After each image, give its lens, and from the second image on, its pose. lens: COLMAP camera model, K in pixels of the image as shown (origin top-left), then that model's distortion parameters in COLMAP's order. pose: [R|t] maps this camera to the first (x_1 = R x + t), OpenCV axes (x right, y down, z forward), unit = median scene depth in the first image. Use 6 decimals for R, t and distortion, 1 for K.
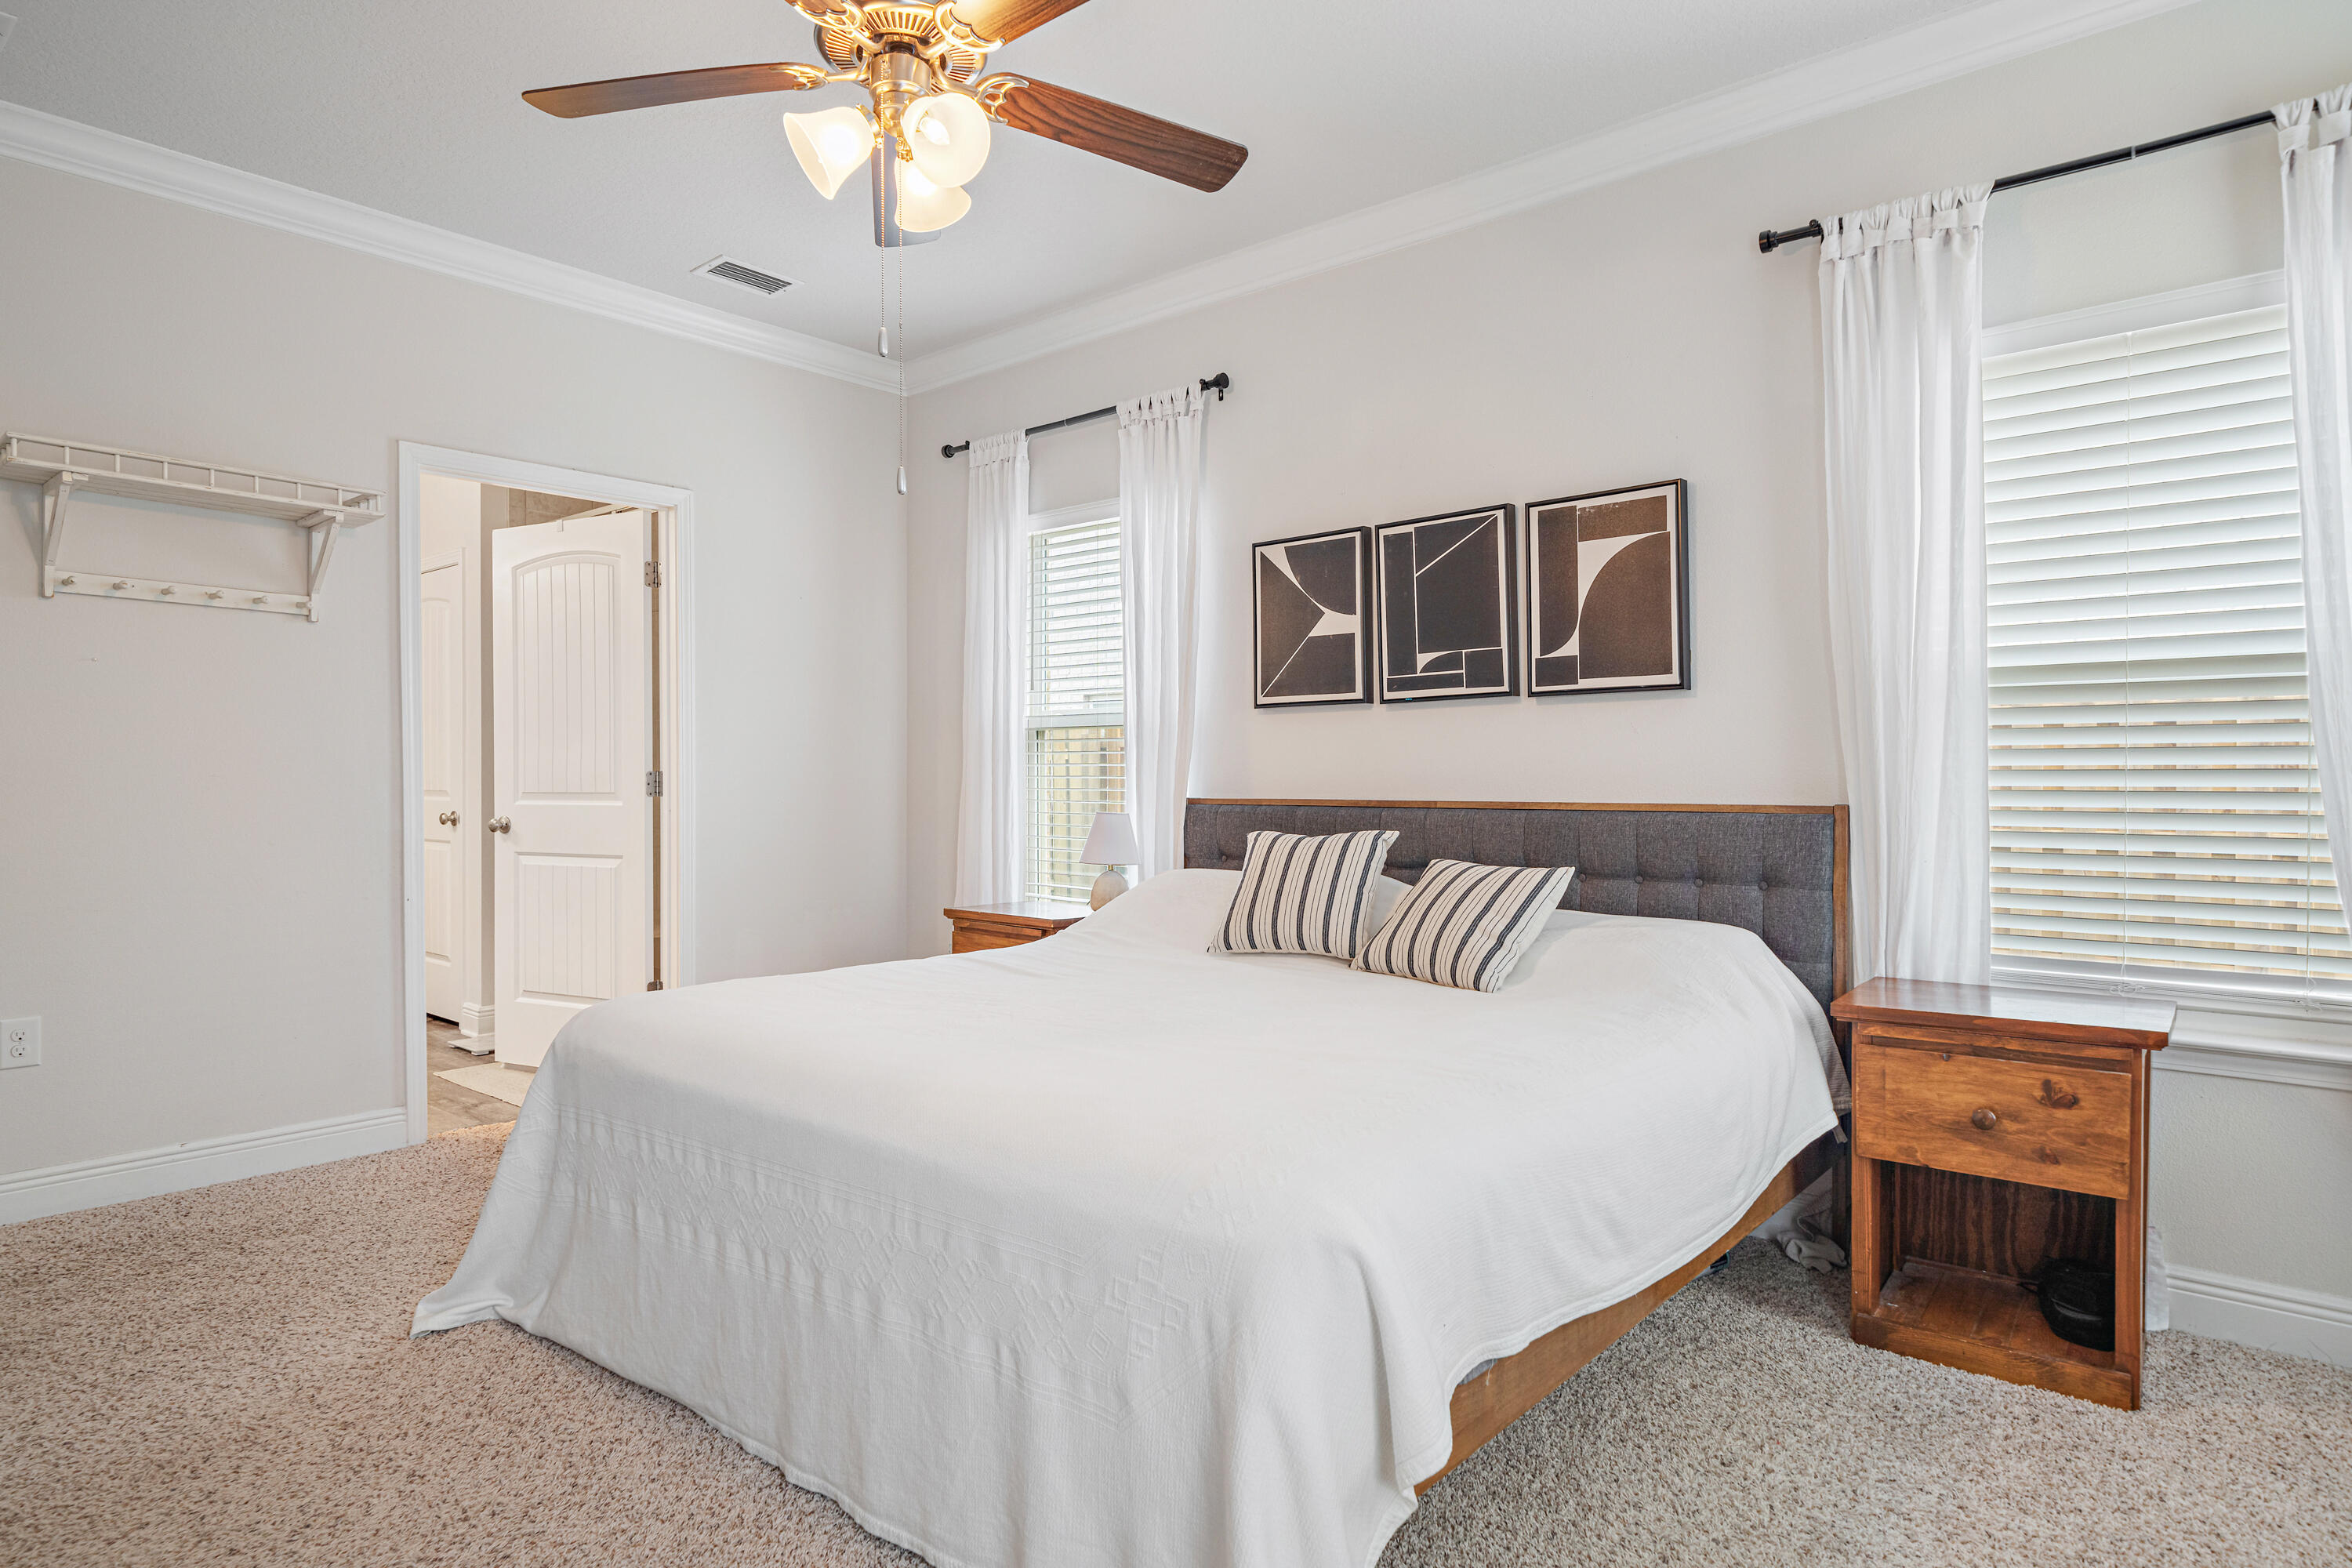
lens RADIAL K [[1321.1, 0, 1176.0], [0, 1321.1, 784.0], [0, 0, 1]] dist [0.000083, -0.000299]
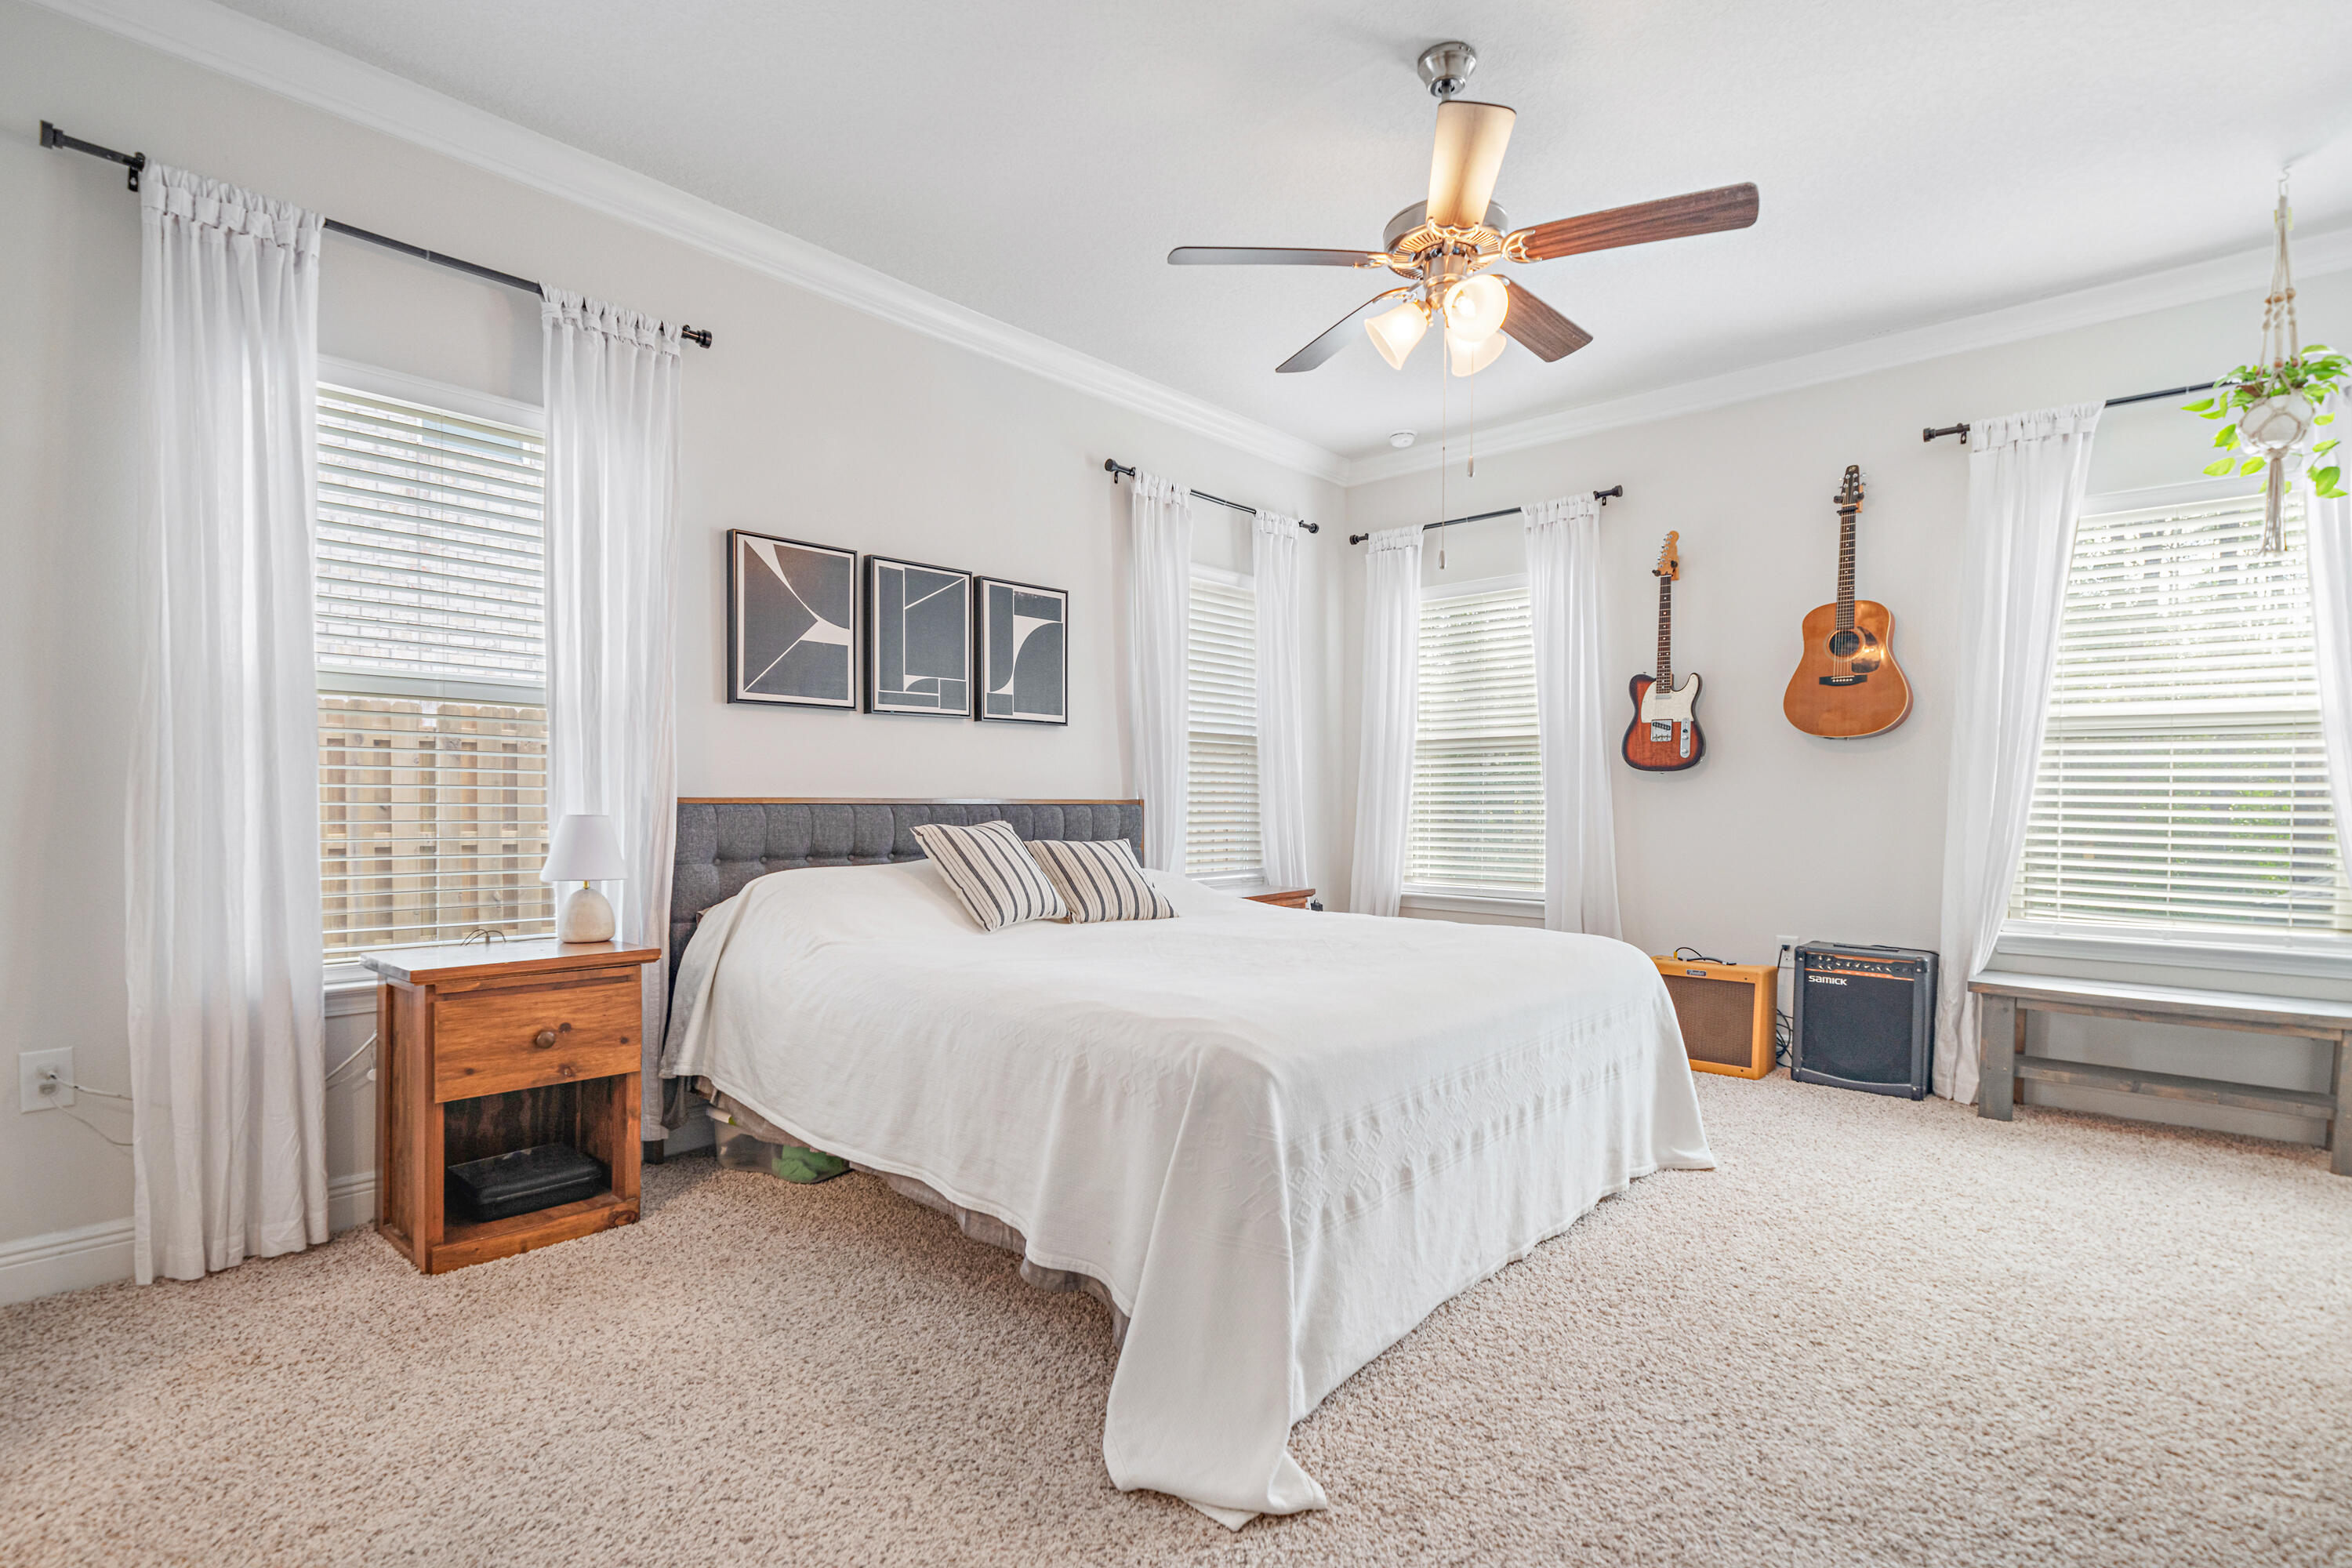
lens RADIAL K [[1129.3, 0, 1171.9], [0, 1129.3, 799.9], [0, 0, 1]] dist [0.001016, 0.000698]
pose [[0.030228, -0.012519, 0.999465, -0.829808], [-0.019666, 0.999721, 0.013116, -0.003818], [-0.999350, -0.020052, 0.029973, 0.727295]]
